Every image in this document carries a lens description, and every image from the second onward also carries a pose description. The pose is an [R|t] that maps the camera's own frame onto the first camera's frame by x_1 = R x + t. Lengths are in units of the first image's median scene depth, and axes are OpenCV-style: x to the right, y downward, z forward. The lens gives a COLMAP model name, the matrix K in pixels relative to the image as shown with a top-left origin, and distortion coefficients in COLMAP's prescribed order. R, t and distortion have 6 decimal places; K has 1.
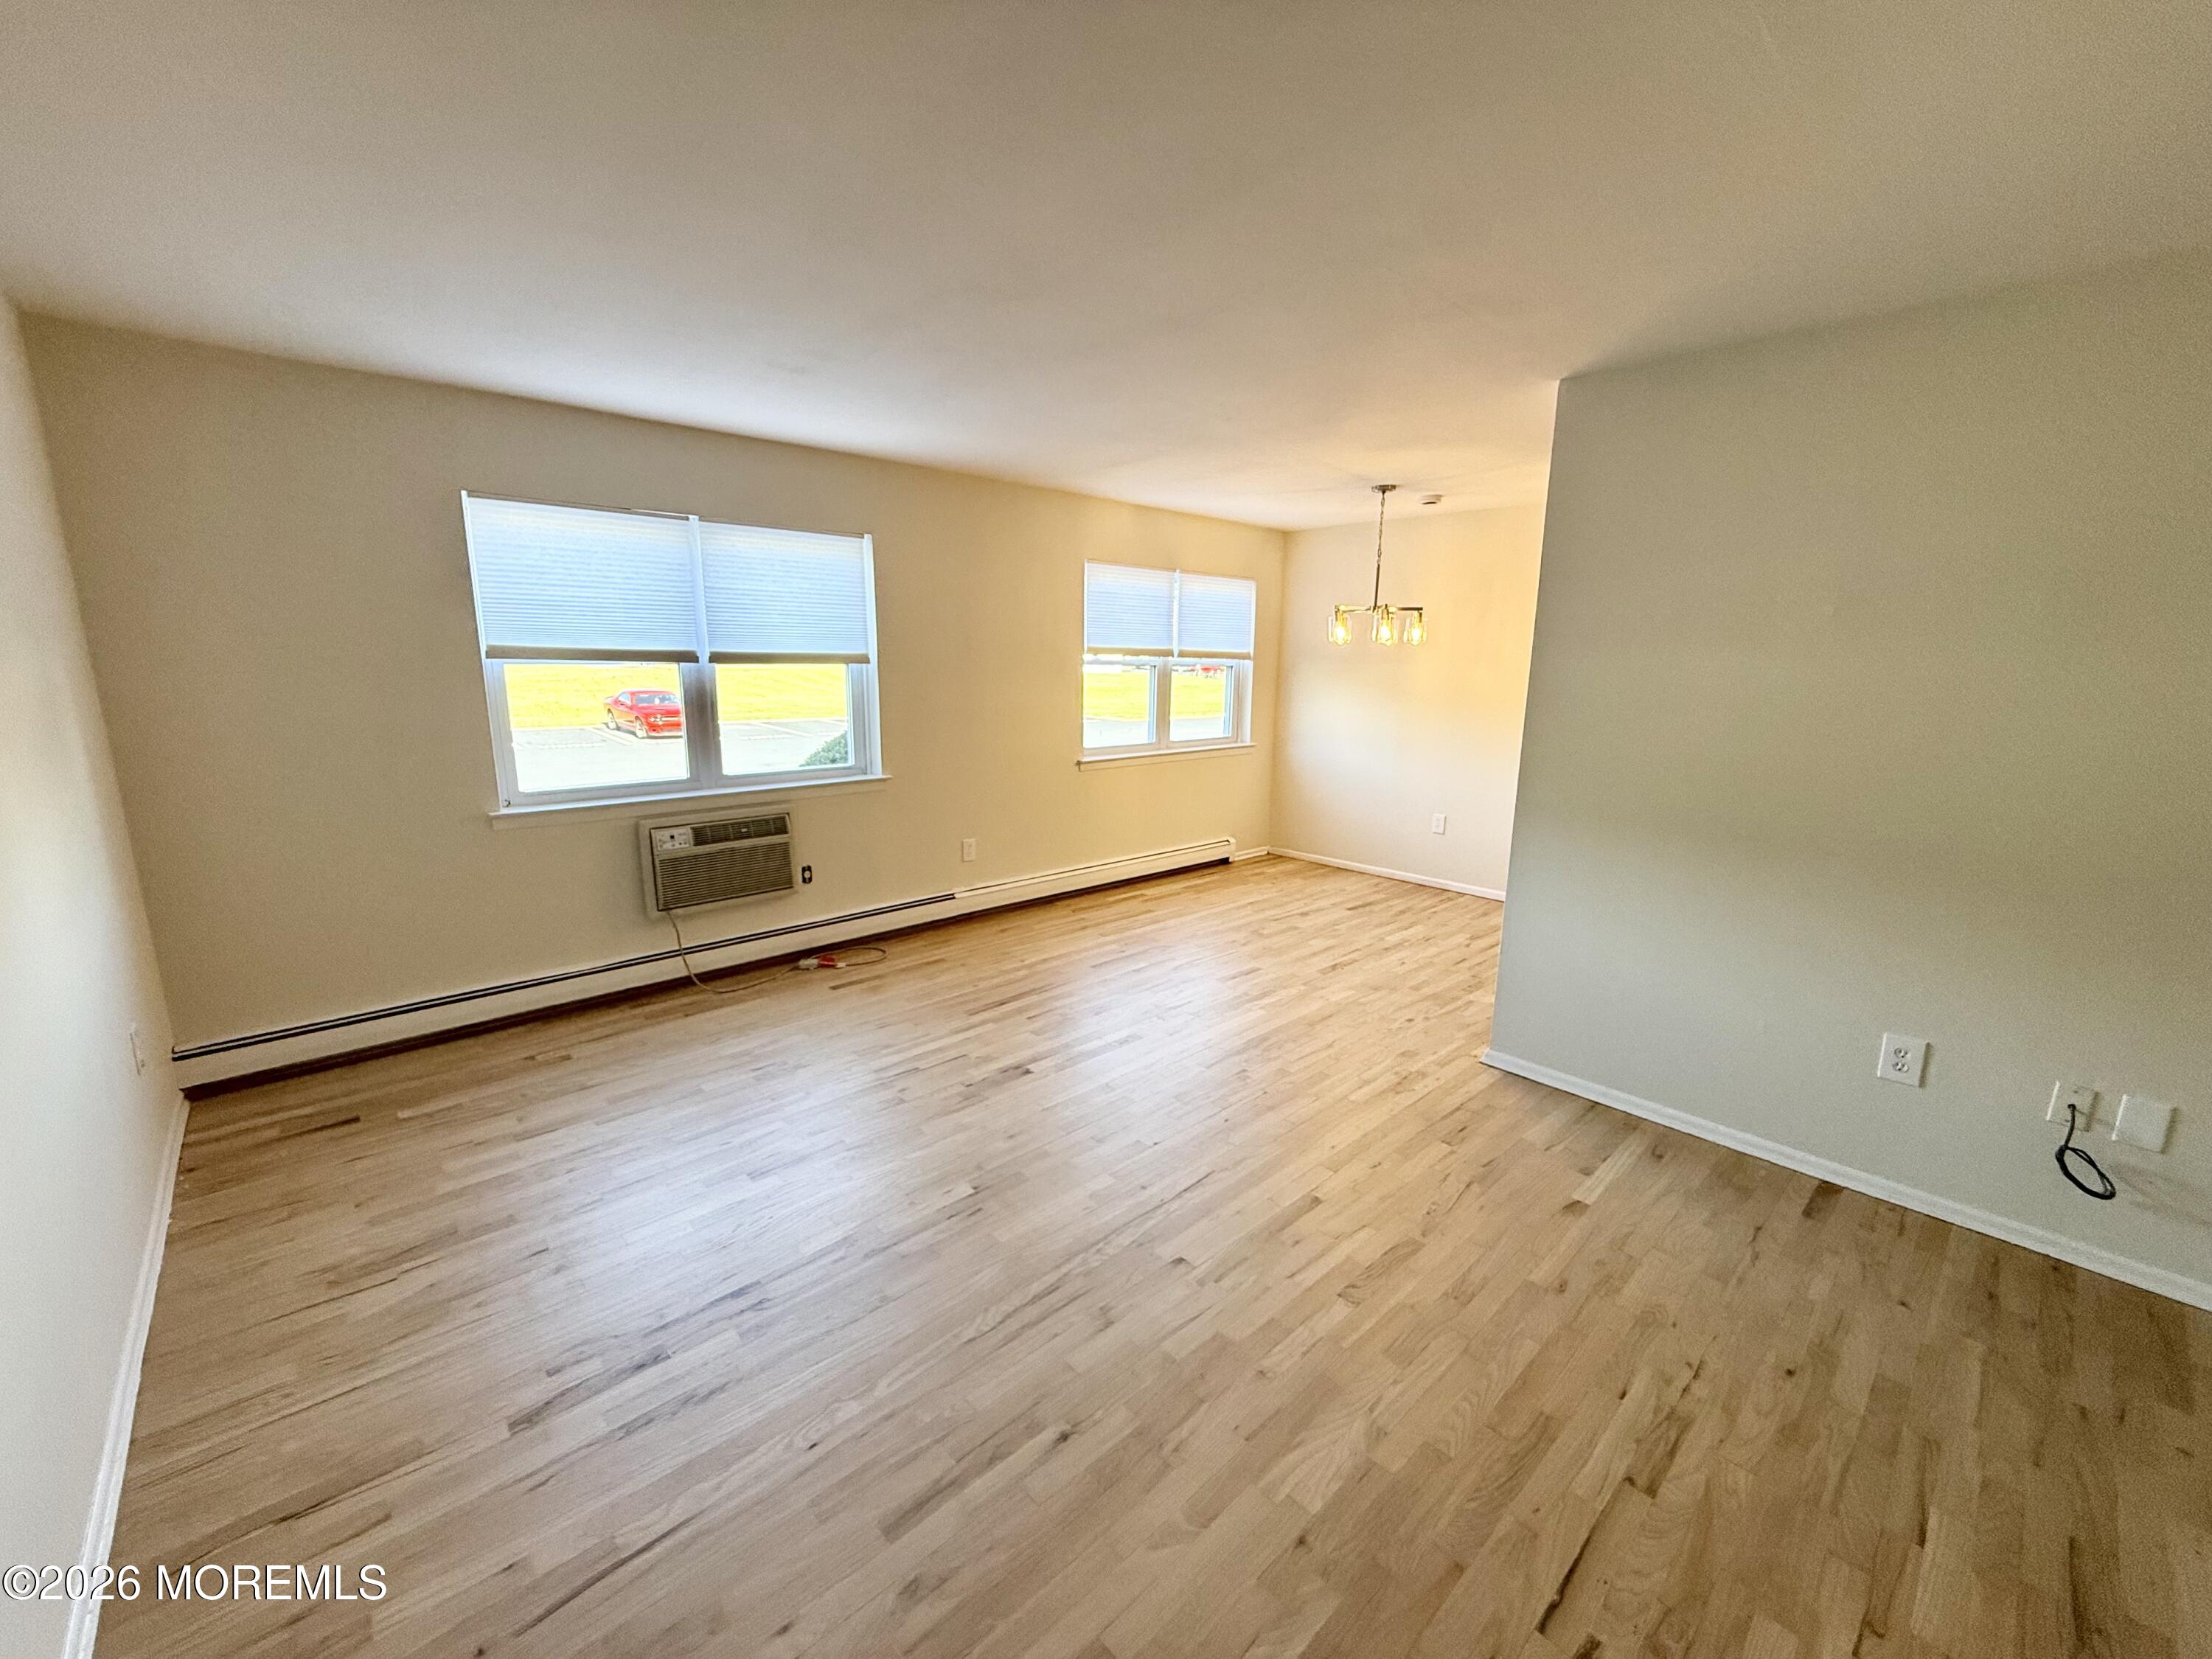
lens RADIAL K [[880.4, 0, 1100.1], [0, 880.4, 836.2], [0, 0, 1]] dist [0.003347, 0.000589]
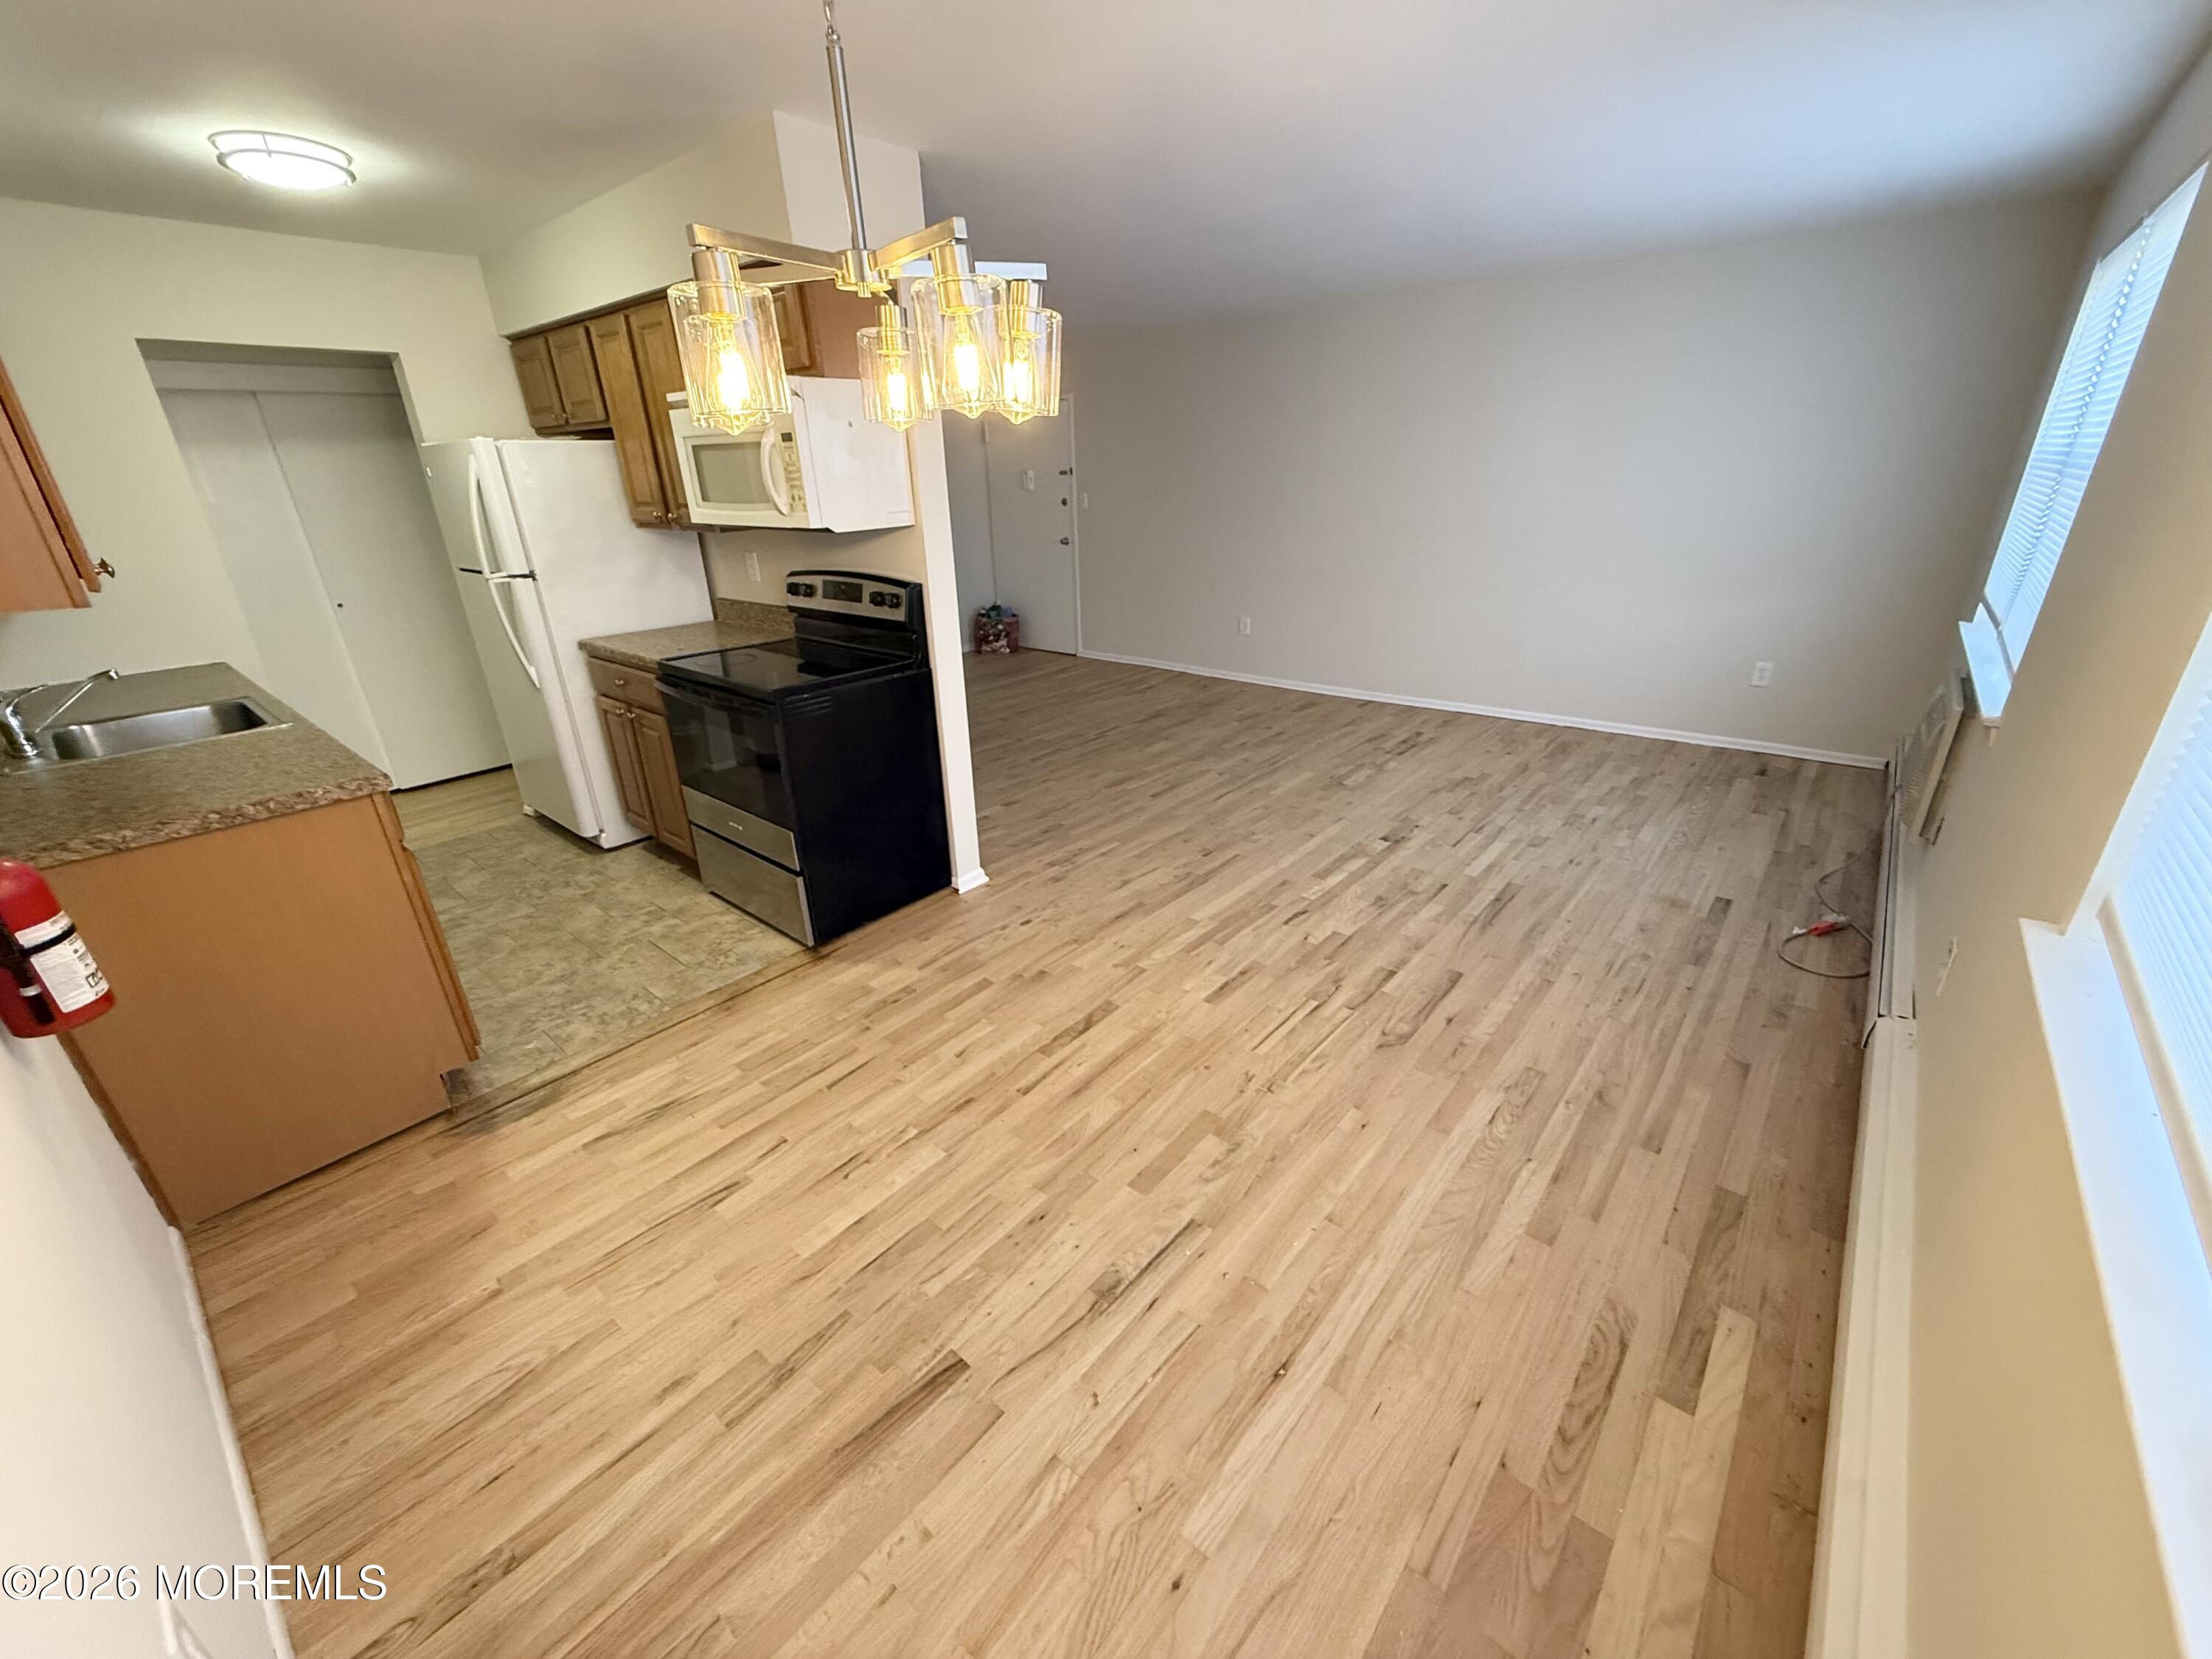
lens RADIAL K [[880.4, 0, 1101.8], [0, 880.4, 831.3], [0, 0, 1]] dist [0.003347, 0.000589]
pose [[-0.991958, 0.063175, -0.109676, 0.329038], [-0.008881, 0.829647, 0.558217, -0.308730], [0.126258, 0.554702, -0.822414, 1.491306]]
